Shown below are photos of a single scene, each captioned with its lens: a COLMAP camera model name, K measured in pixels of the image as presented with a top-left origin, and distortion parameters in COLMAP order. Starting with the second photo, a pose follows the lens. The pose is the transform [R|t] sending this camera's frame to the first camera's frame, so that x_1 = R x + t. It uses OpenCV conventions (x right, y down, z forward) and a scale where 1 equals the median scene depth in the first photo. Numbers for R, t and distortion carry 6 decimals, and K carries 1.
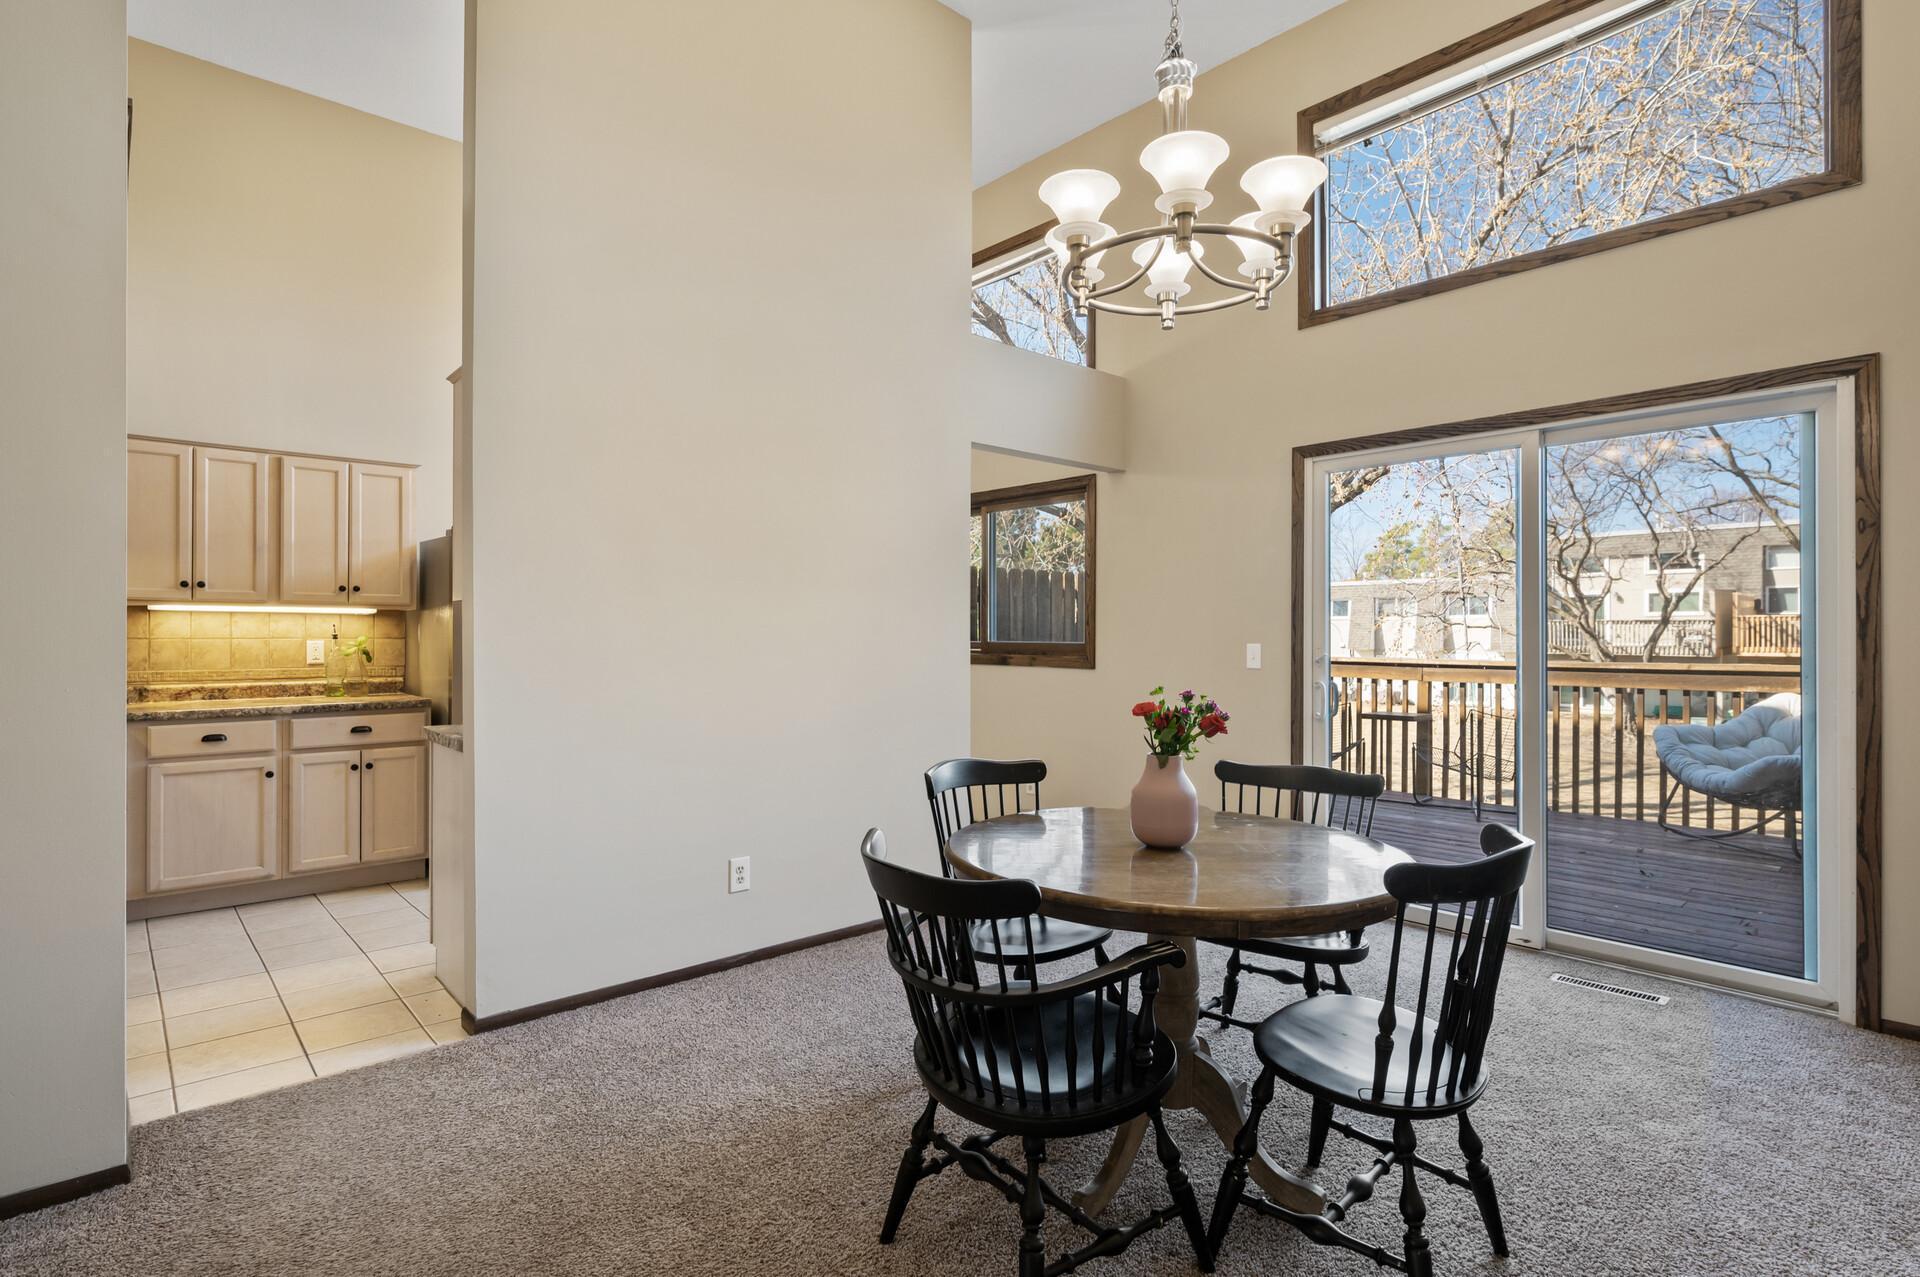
lens RADIAL K [[923.9, 0, 964.7], [0, 923.9, 631.3], [0, 0, 1]] dist [-0.001725, 0.000146]
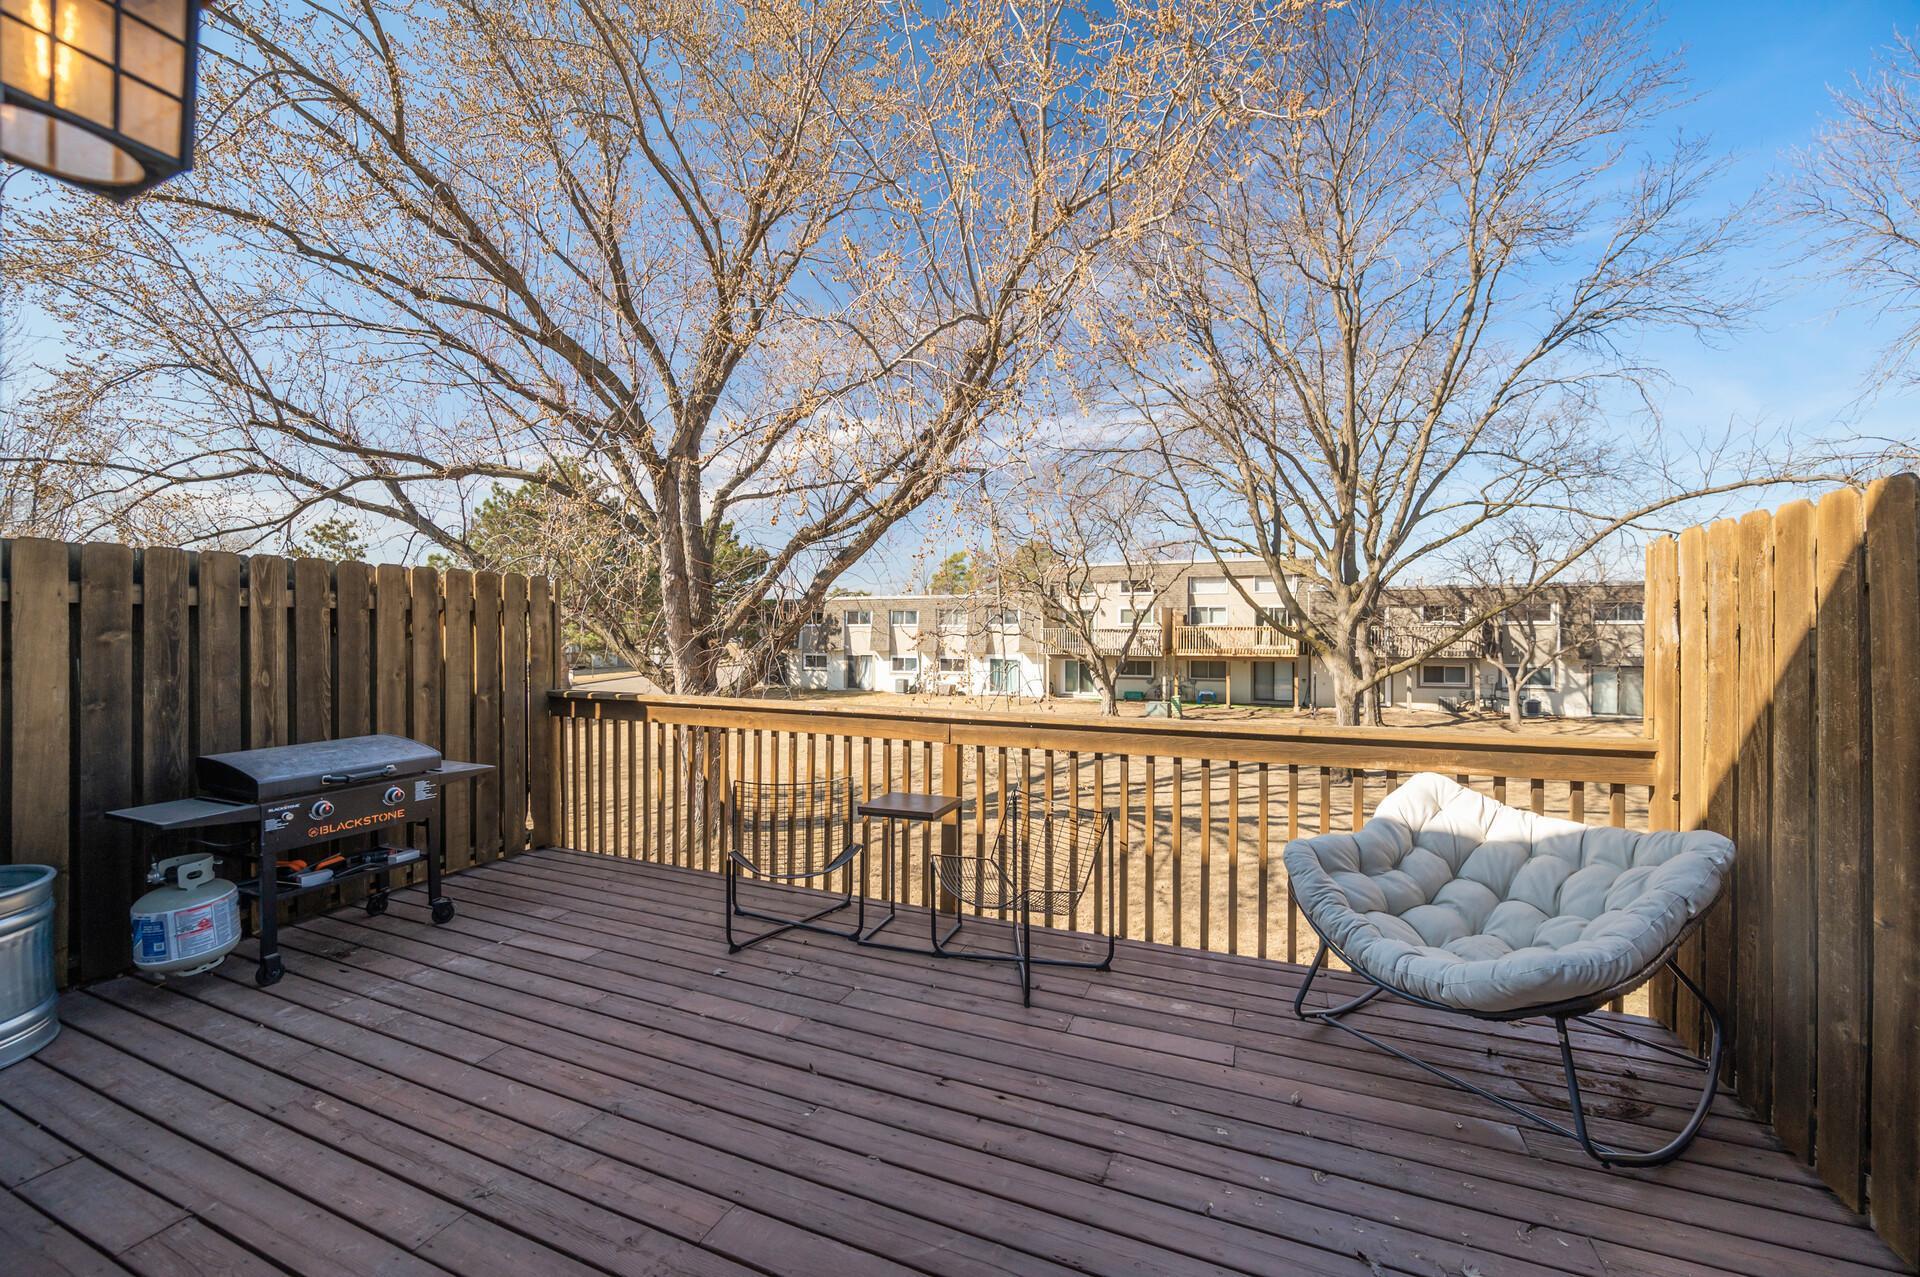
lens RADIAL K [[753.1, 0, 946.2], [0, 753.1, 636.0], [0, 0, 1]] dist [-0.000203, -0.000003]
pose [[0.911676, 0.001992, 0.410906, 0.060731], [-0.003724, 0.999987, 0.003415, -0.005991], [-0.410894, -0.004643, 0.911672, 0.113761]]
